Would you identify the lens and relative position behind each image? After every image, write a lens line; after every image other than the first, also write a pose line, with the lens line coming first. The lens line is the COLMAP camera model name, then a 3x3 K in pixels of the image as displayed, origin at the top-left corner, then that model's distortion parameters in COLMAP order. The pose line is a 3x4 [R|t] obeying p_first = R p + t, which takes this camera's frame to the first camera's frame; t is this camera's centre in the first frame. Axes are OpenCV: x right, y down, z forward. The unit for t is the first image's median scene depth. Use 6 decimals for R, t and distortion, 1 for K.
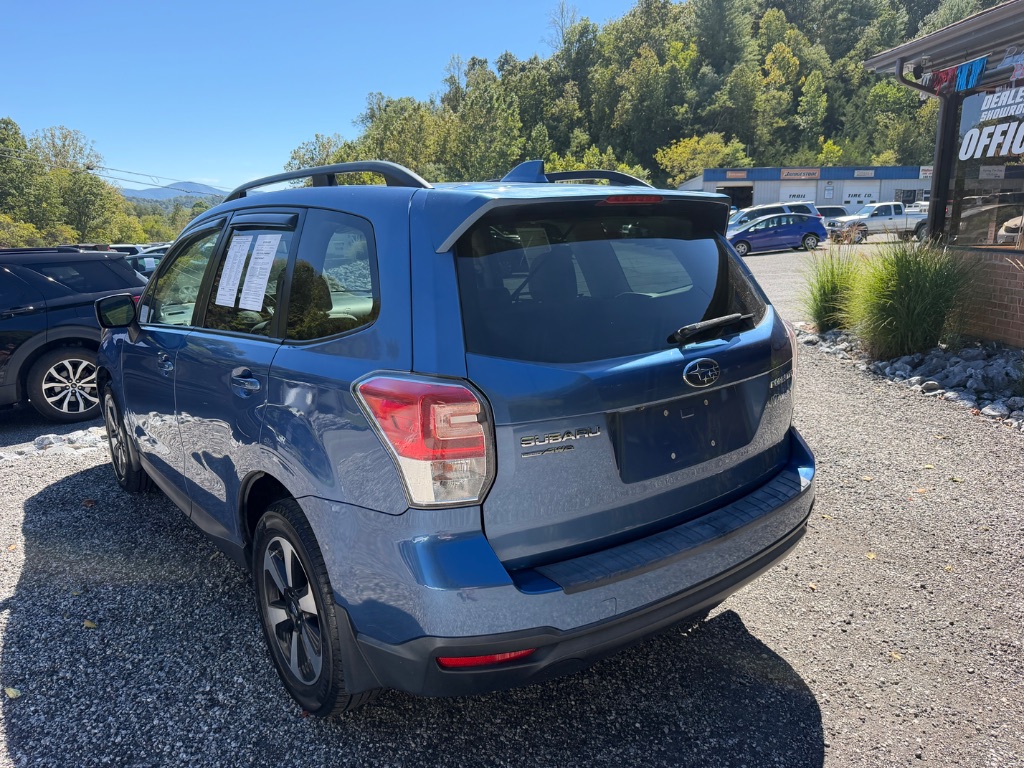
lens RADIAL K [[737.4, 0, 505.1], [0, 737.4, 384.2], [0, 0, 1]] dist [0.001451, -0.006017]
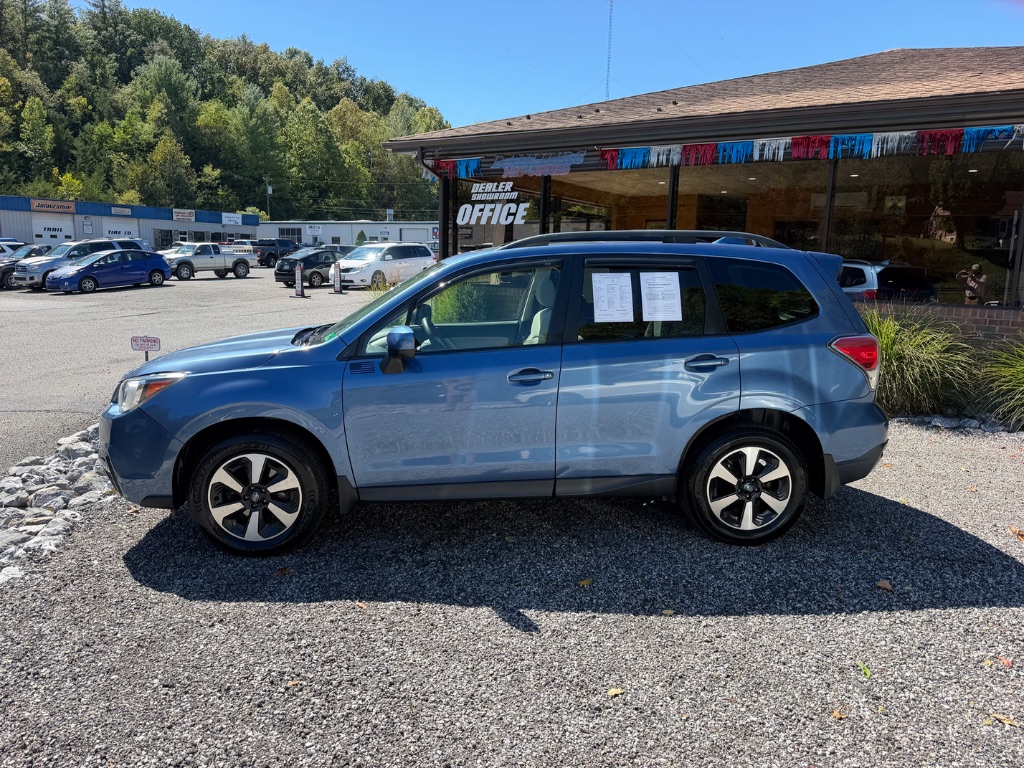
lens RADIAL K [[737.4, 0, 505.1], [0, 737.4, 384.2], [0, 0, 1]] dist [0.001451, -0.006017]
pose [[0.550091, -0.113754, 0.827321, -0.082699], [0.152562, 0.987696, 0.034366, -0.004512], [-0.821051, 0.107313, 0.560678, 0.021814]]
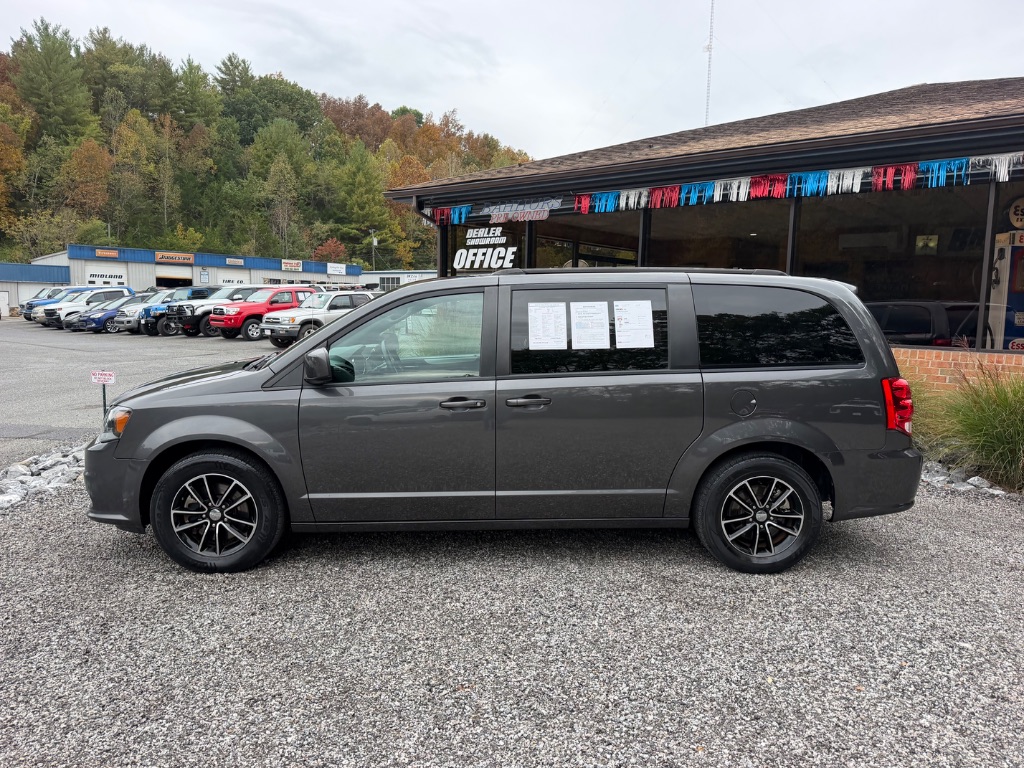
lens RADIAL K [[746.4, 0, 516.4], [0, 746.4, 390.8], [0, 0, 1]] dist [0.029161, -0.037479]
pose [[0.662807, -0.055877, 0.746703, -0.066480], [0.132323, 0.990258, -0.043353, 0.003849], [-0.737006, 0.127540, 0.663744, -0.010684]]
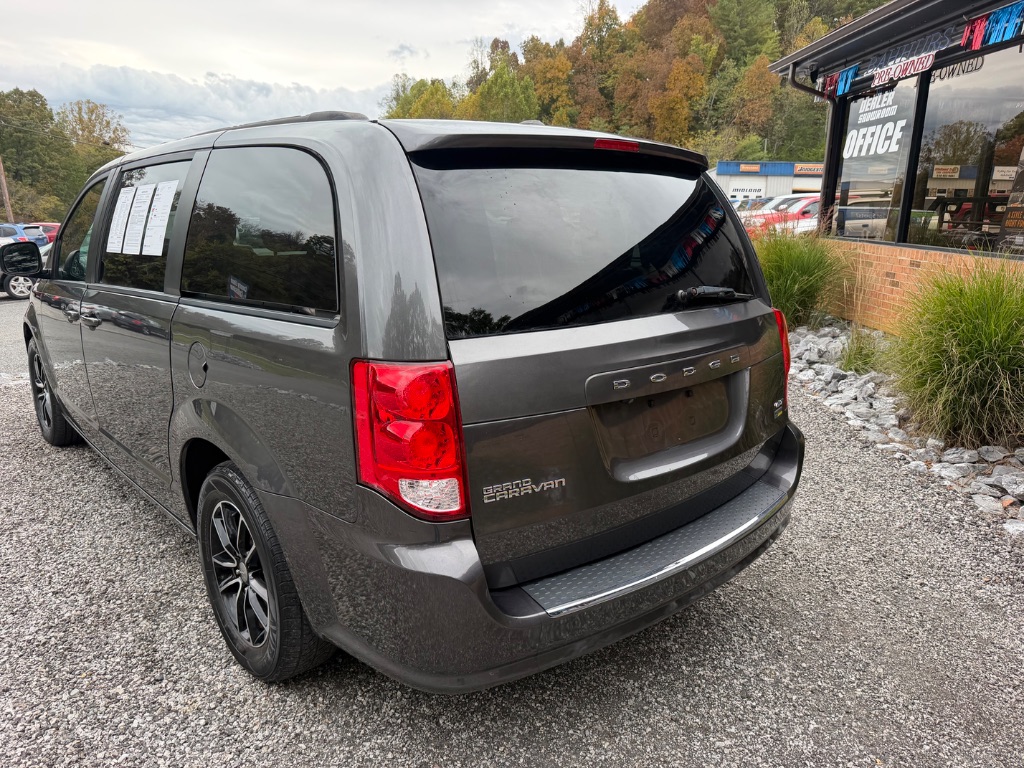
lens RADIAL K [[746.5, 0, 512.0], [0, 746.5, 384.0], [0, 0, 1]] dist [-0.007921, 0.001144]
pose [[0.999130, 0.035980, -0.021101, 0.023582], [-0.035681, 0.999259, 0.014409, 0.004867], [0.021604, -0.013643, 0.999674, -0.017978]]
